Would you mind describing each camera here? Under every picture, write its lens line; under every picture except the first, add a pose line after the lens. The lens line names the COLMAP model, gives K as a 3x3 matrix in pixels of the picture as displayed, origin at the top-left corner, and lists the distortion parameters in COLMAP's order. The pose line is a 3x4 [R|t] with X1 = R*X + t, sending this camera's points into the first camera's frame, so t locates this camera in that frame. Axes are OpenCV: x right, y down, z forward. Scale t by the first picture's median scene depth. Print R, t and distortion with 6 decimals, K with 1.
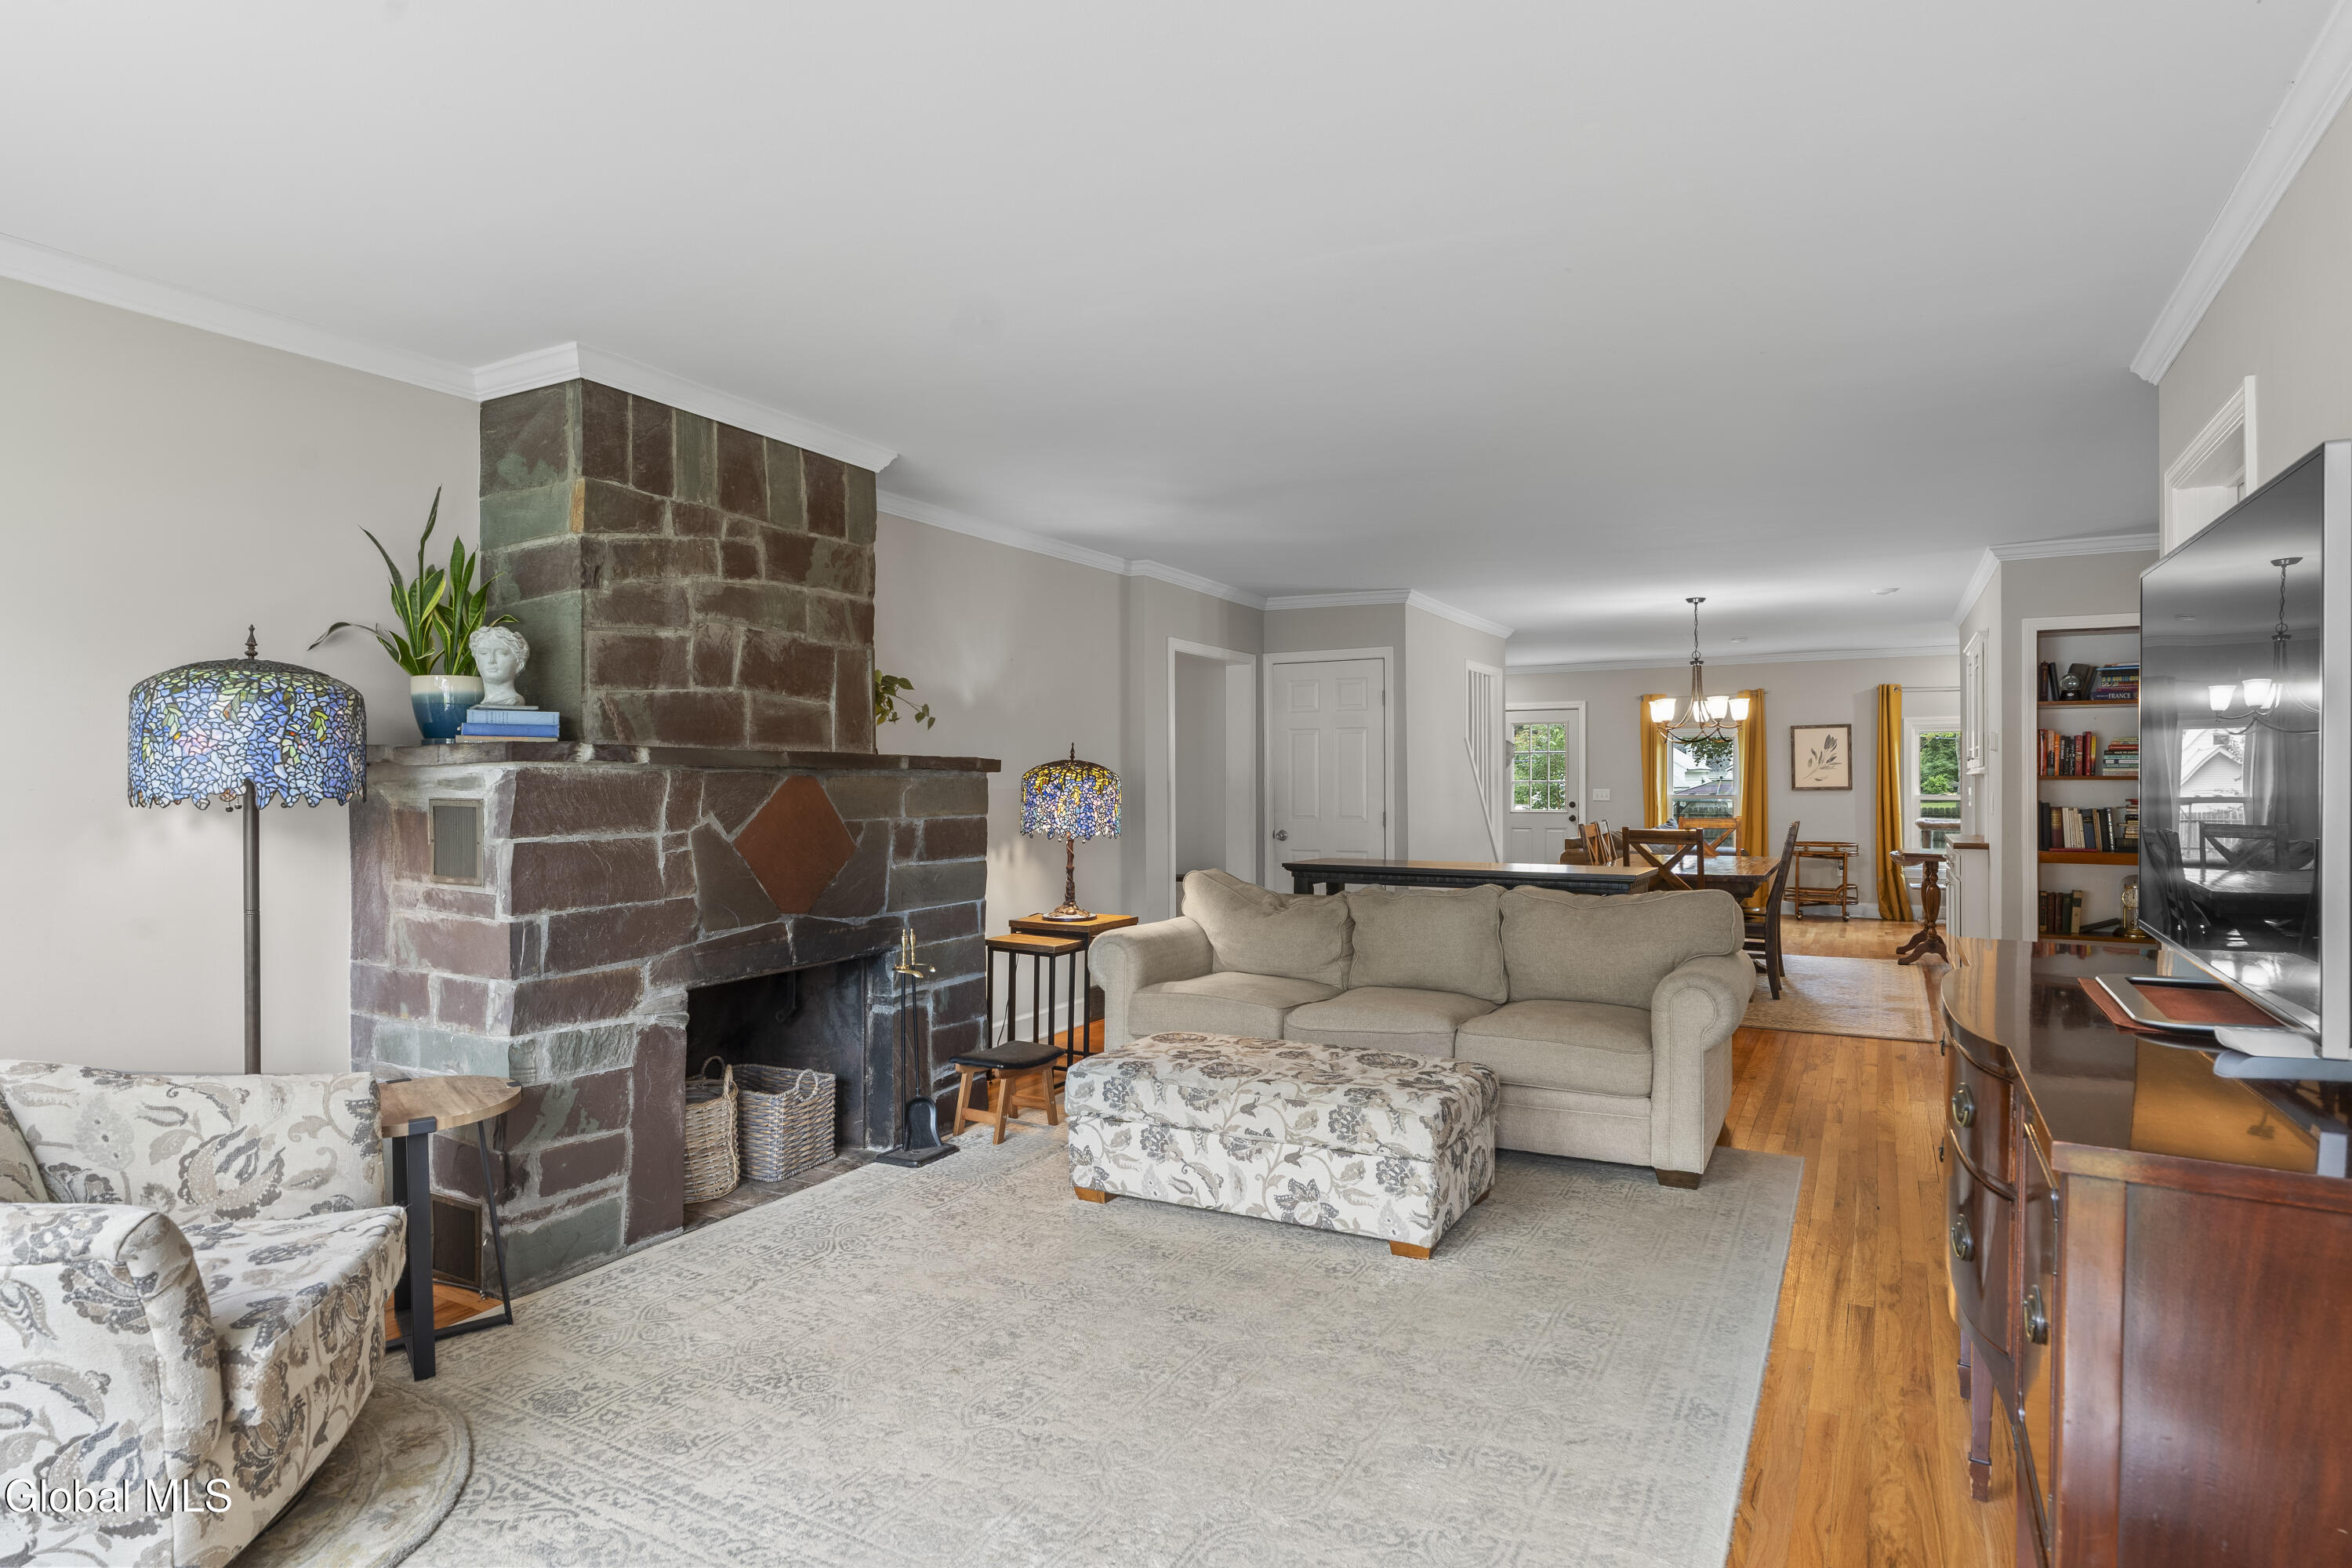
lens RADIAL K [[1294.2, 0, 1164.6], [0, 1294.2, 785.3], [0, 0, 1]] dist [0.002607, 0.001720]
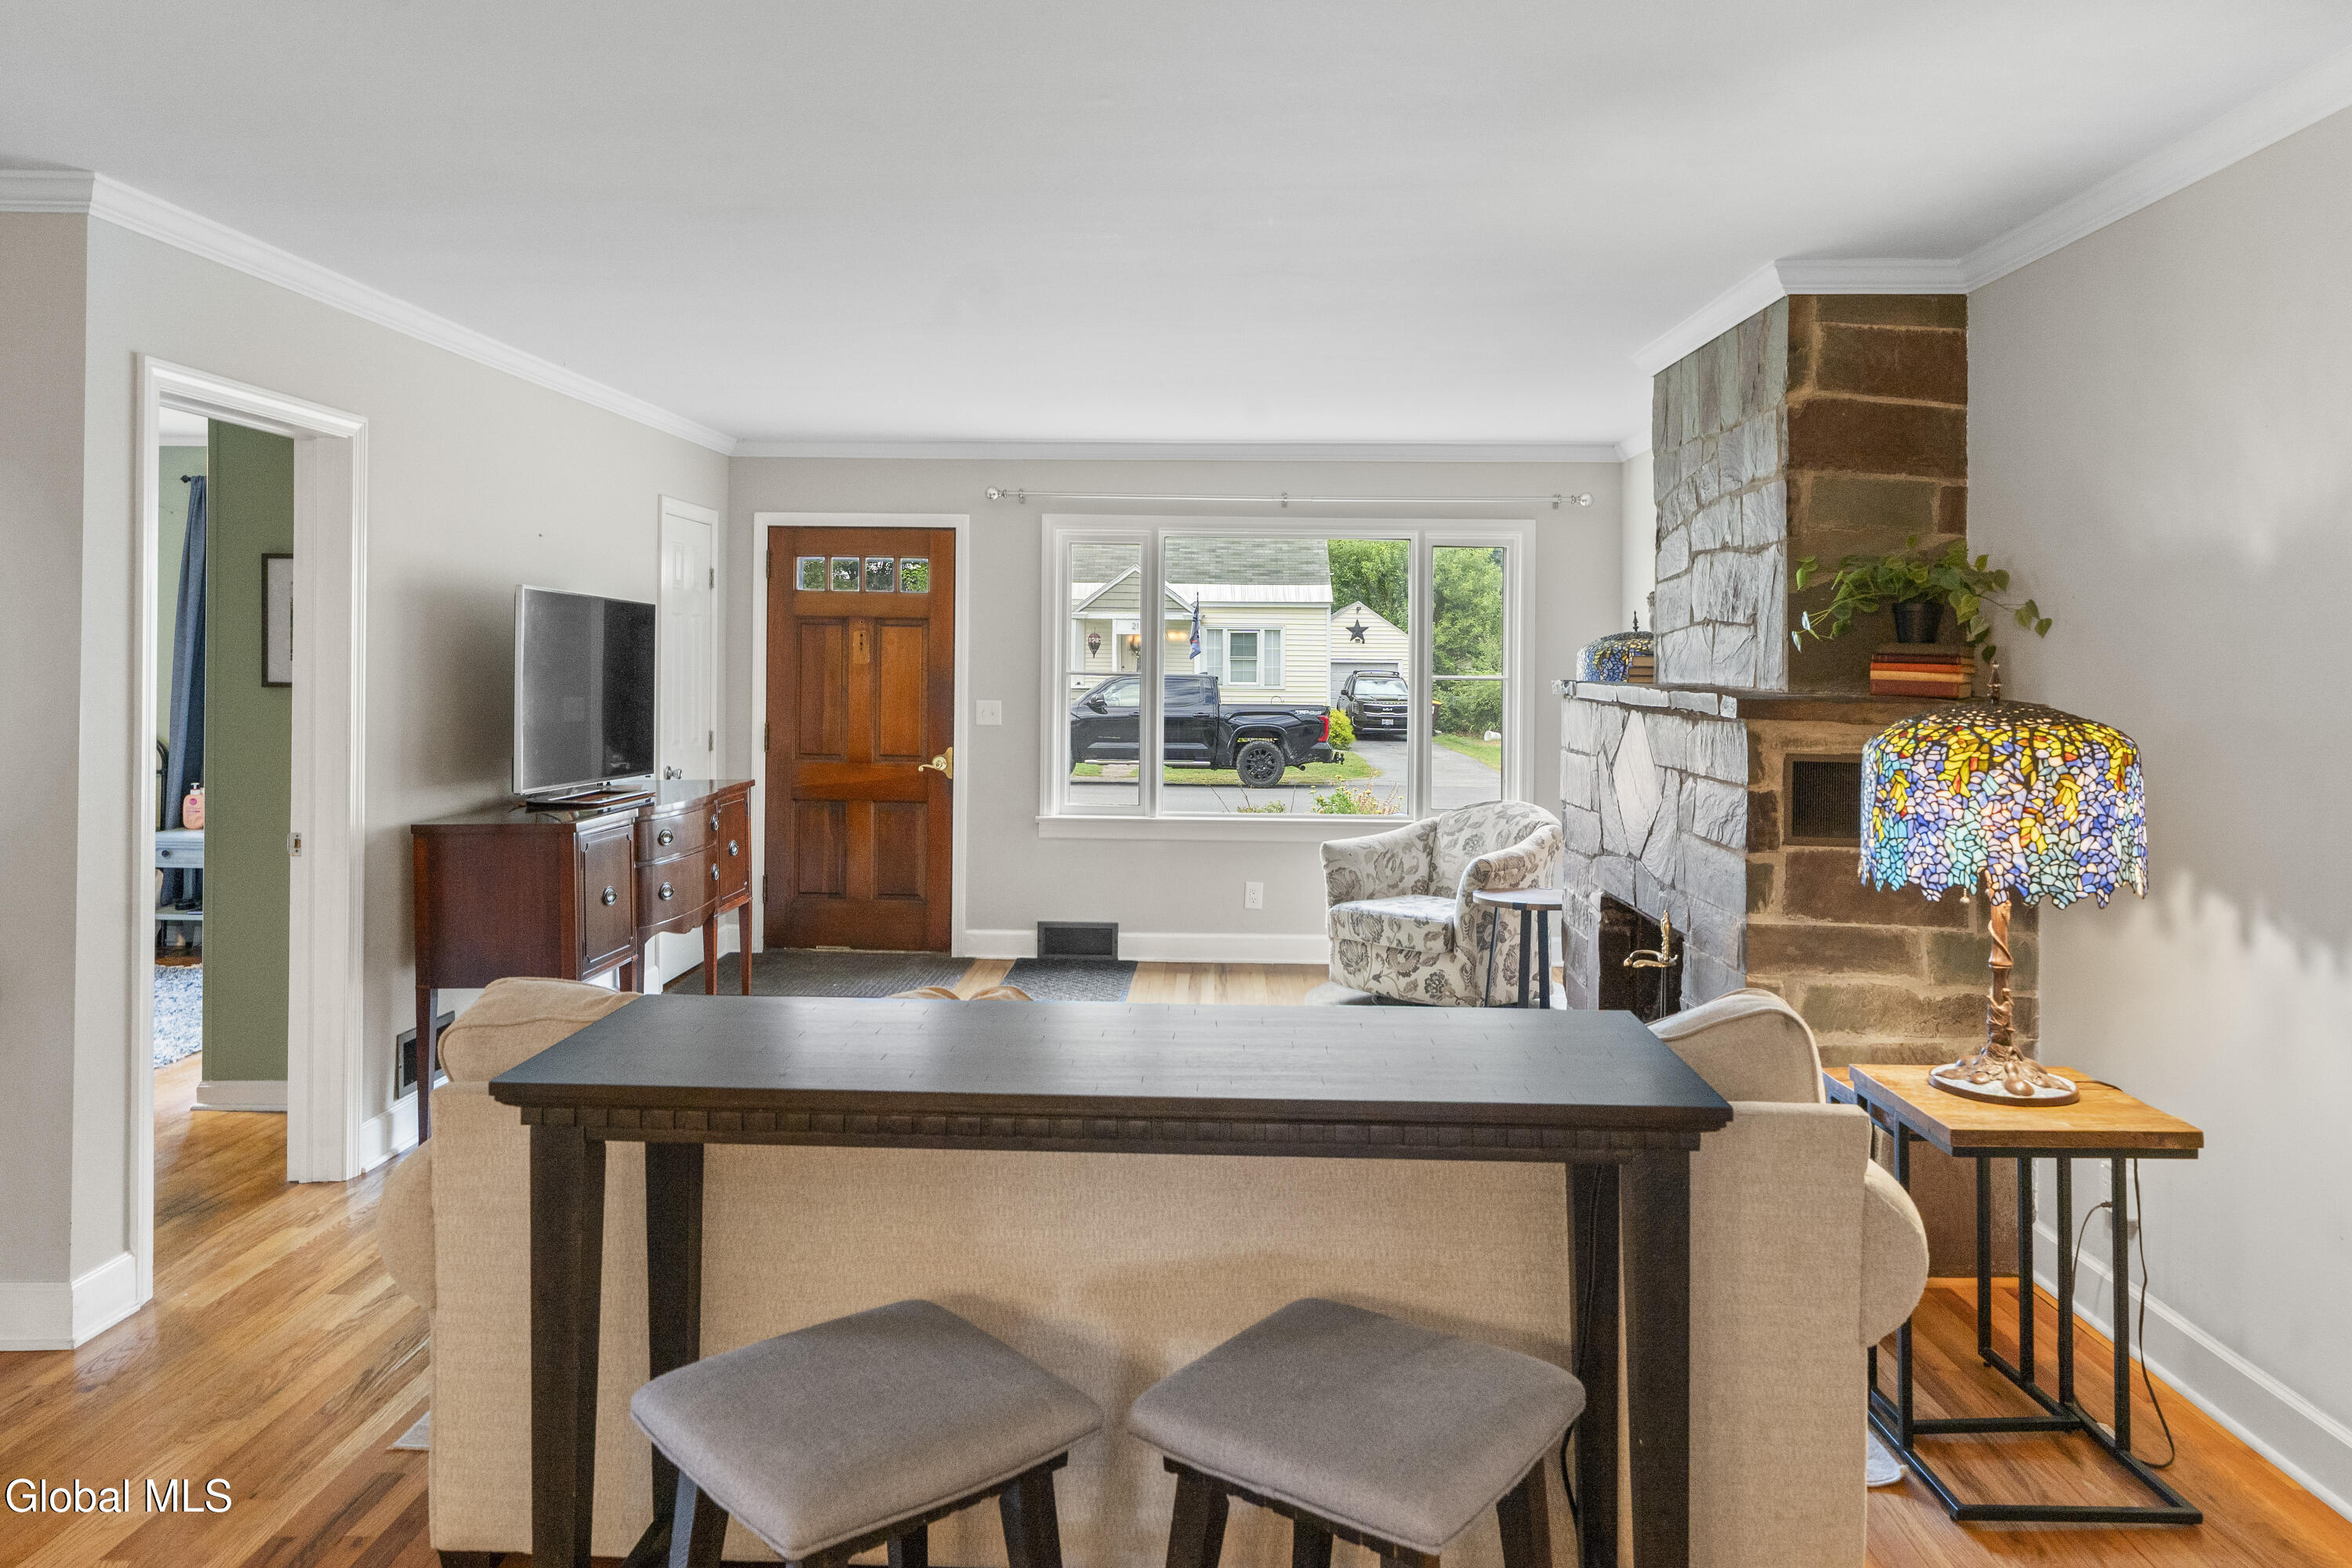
lens RADIAL K [[1545.9, 0, 1188.0], [0, 1545.9, 660.6], [0, 0, 1]] dist [0.000448, 0.000433]
pose [[-0.881773, -0.006698, -0.471626, 0.564154], [-0.009679, 0.999946, 0.003896, -0.047468], [0.471574, 0.008000, -0.881790, 1.909071]]
